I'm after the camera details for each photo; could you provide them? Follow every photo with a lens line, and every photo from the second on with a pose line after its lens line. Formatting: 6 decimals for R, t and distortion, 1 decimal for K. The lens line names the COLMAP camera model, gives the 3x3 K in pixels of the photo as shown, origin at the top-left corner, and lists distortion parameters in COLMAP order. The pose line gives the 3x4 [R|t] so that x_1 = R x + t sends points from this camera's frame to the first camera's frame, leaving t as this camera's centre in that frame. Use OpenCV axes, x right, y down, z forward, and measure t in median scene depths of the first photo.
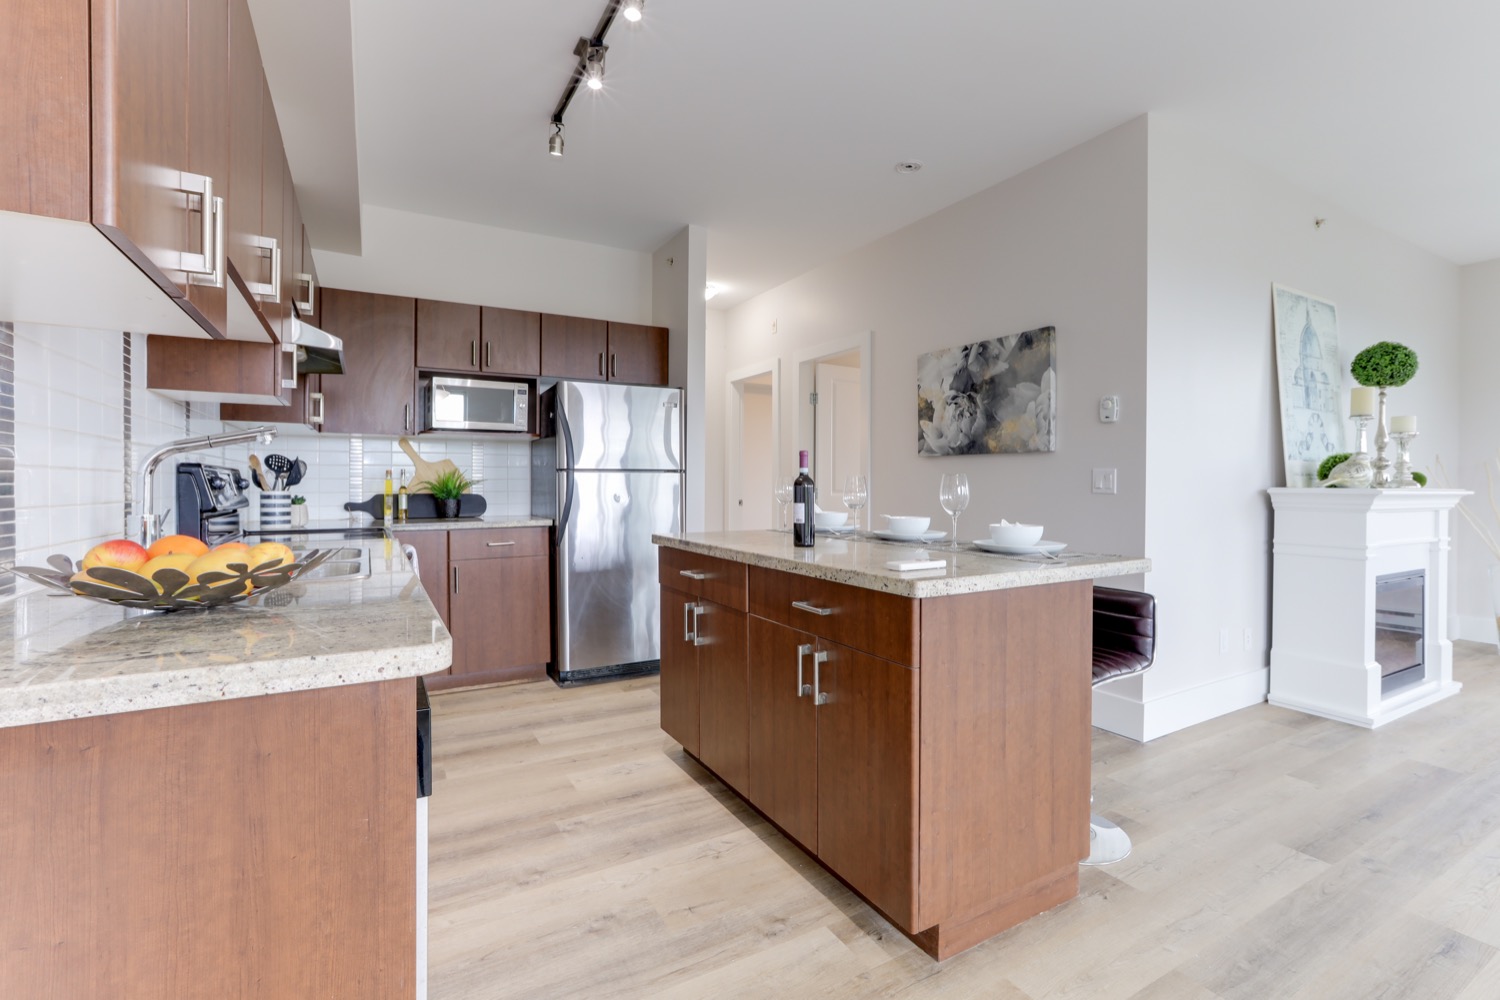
lens RADIAL K [[688.9, 0, 754.2], [0, 688.9, 483.7], [0, 0, 1]] dist [-0.030954, 0.015633]
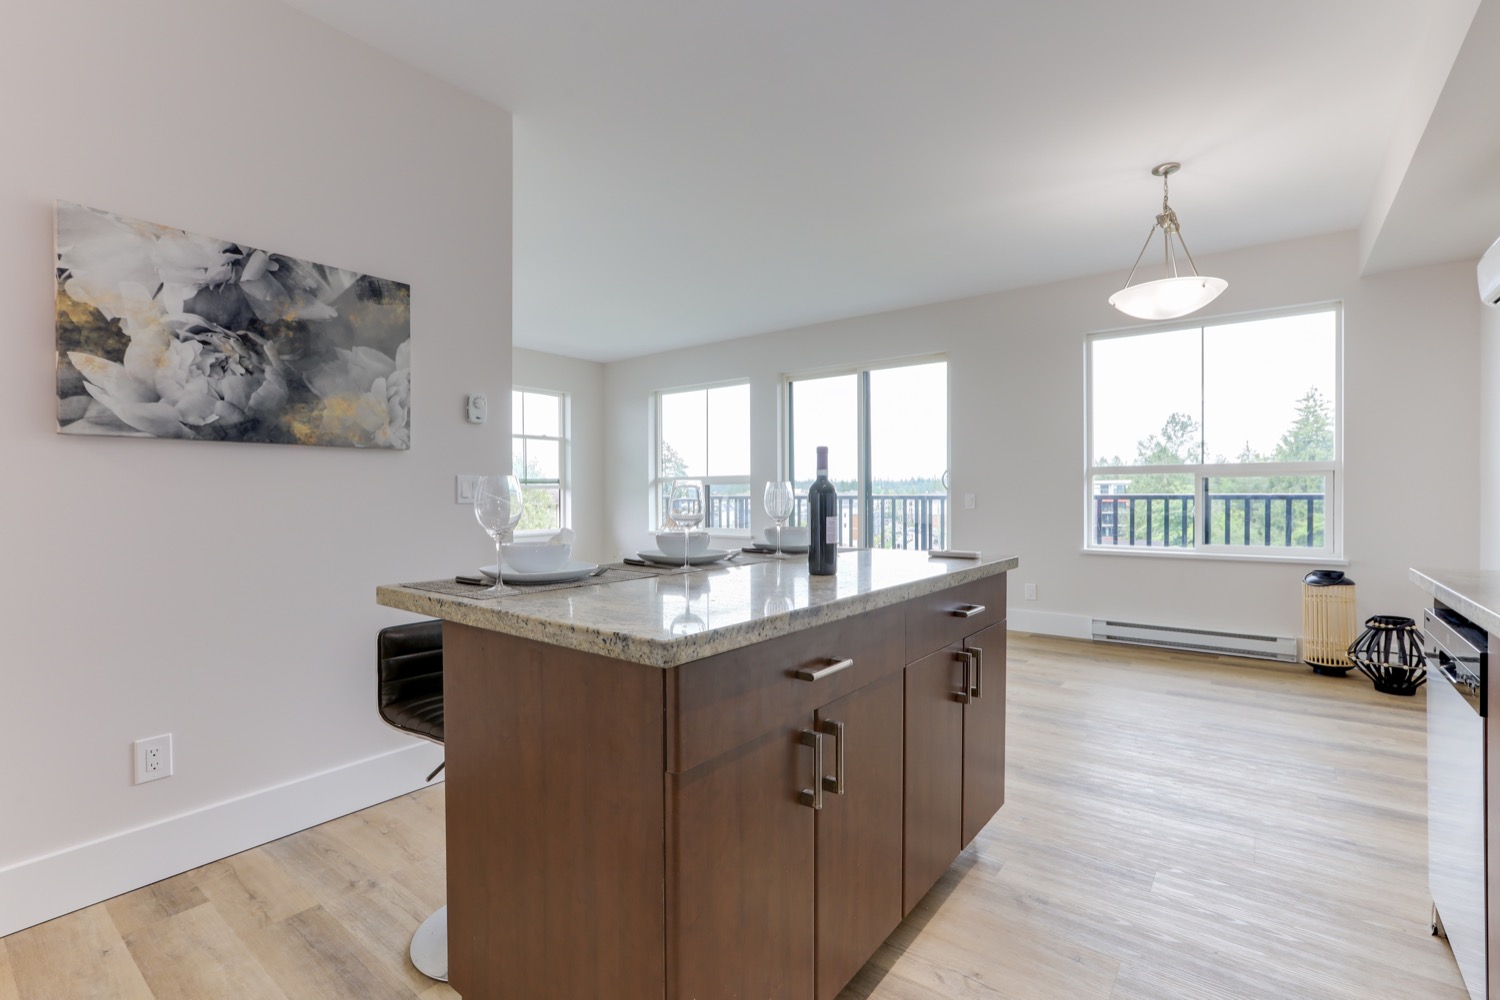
lens RADIAL K [[688.9, 0, 753.7], [0, 688.9, 499.2], [0, 0, 1]] dist [-0.030954, 0.015633]
pose [[-0.385330, -0.010206, 0.922722, -0.397414], [0.003539, 0.999915, 0.012538, -0.001095], [-0.922772, 0.008097, -0.385261, 0.906116]]
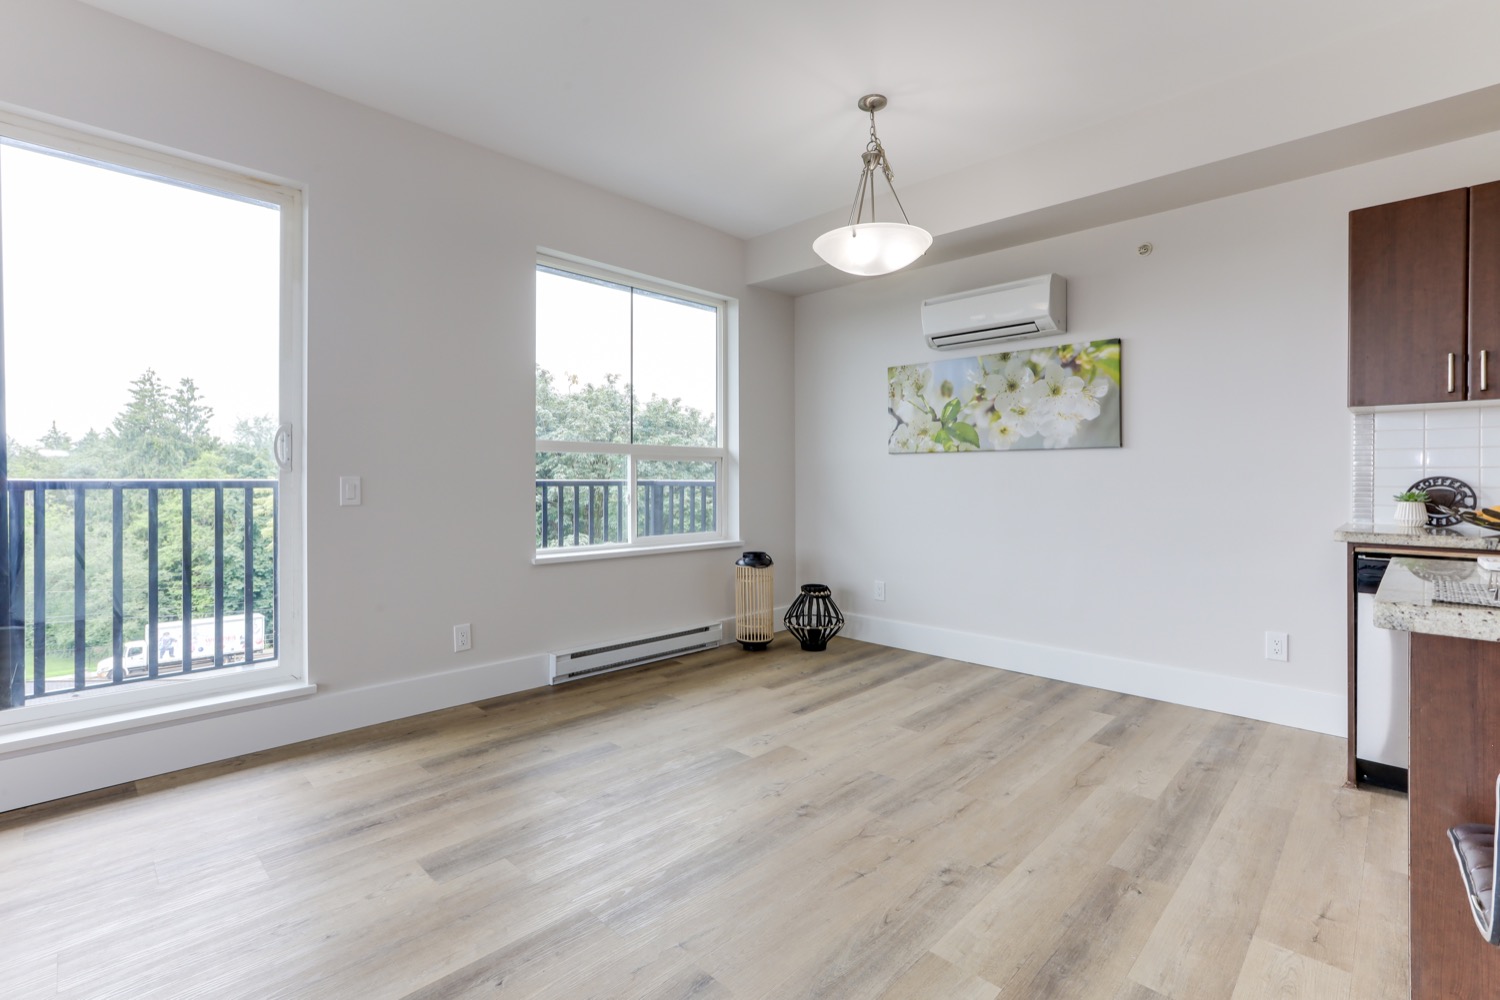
lens RADIAL K [[688.9, 0, 754.6], [0, 688.9, 482.0], [0, 0, 1]] dist [-0.030954, 0.015633]
pose [[-0.960252, -0.006592, -0.279056, 0.653406], [-0.006593, 0.999978, -0.000935, 0.013272], [0.279056, 0.000942, -0.960274, 0.757256]]
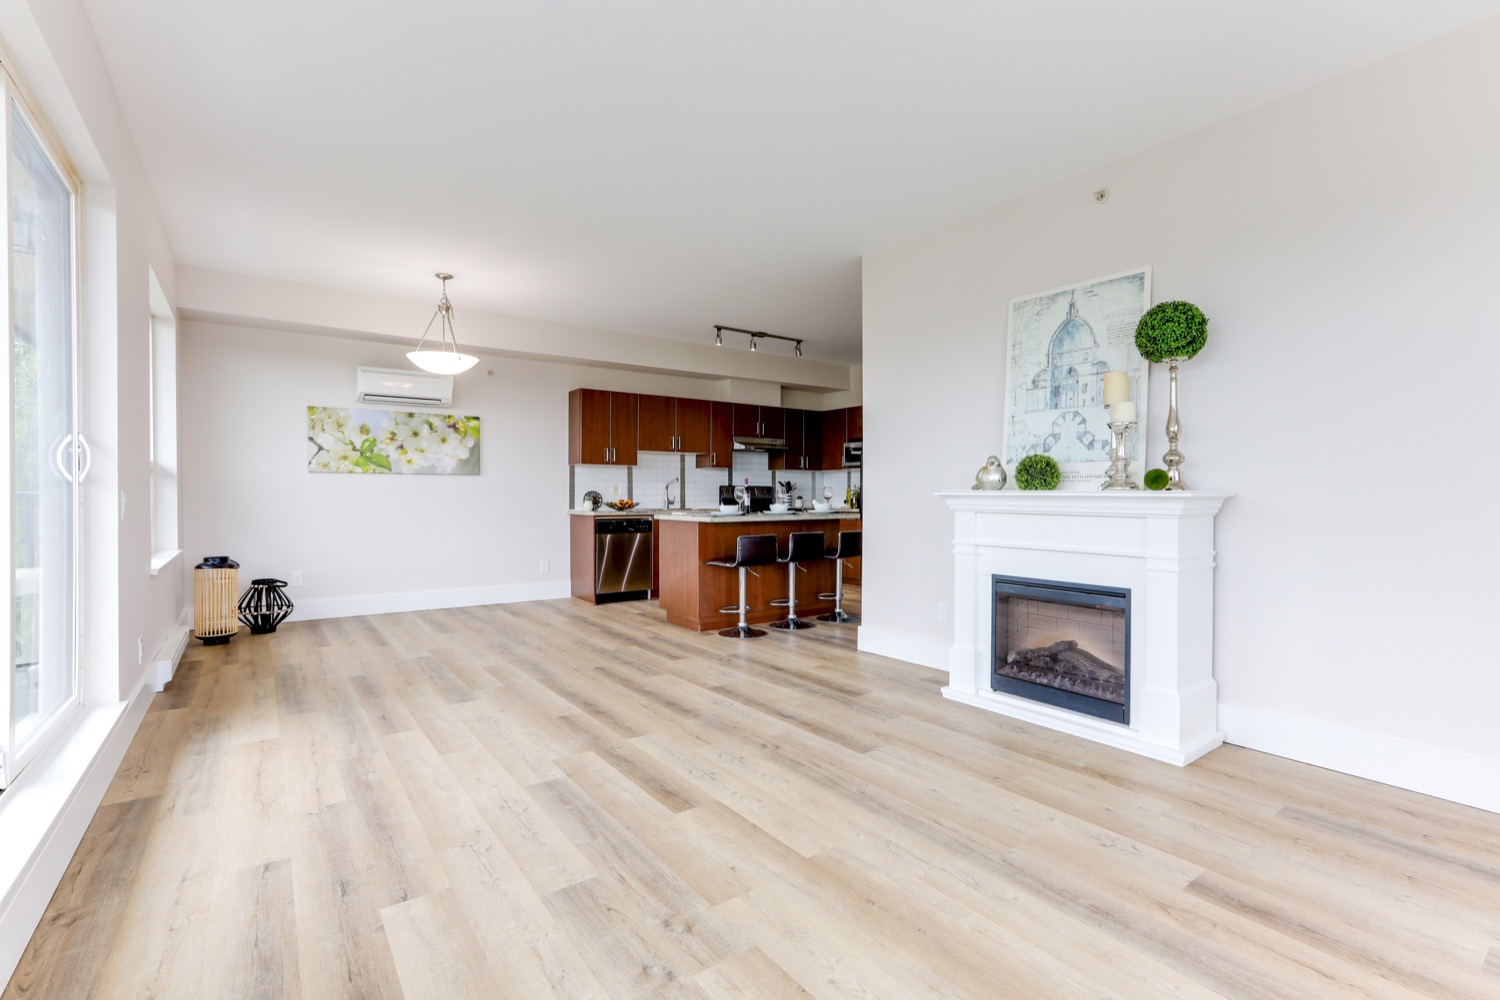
lens RADIAL K [[688.9, 0, 747.2], [0, 688.9, 486.3], [0, 0, 1]] dist [-0.030954, 0.015633]
pose [[0.105886, -0.012662, -0.994298, 1.820780], [-0.000547, 0.999918, -0.012792, 0.012990], [0.994378, 0.001898, 0.105871, 0.477668]]
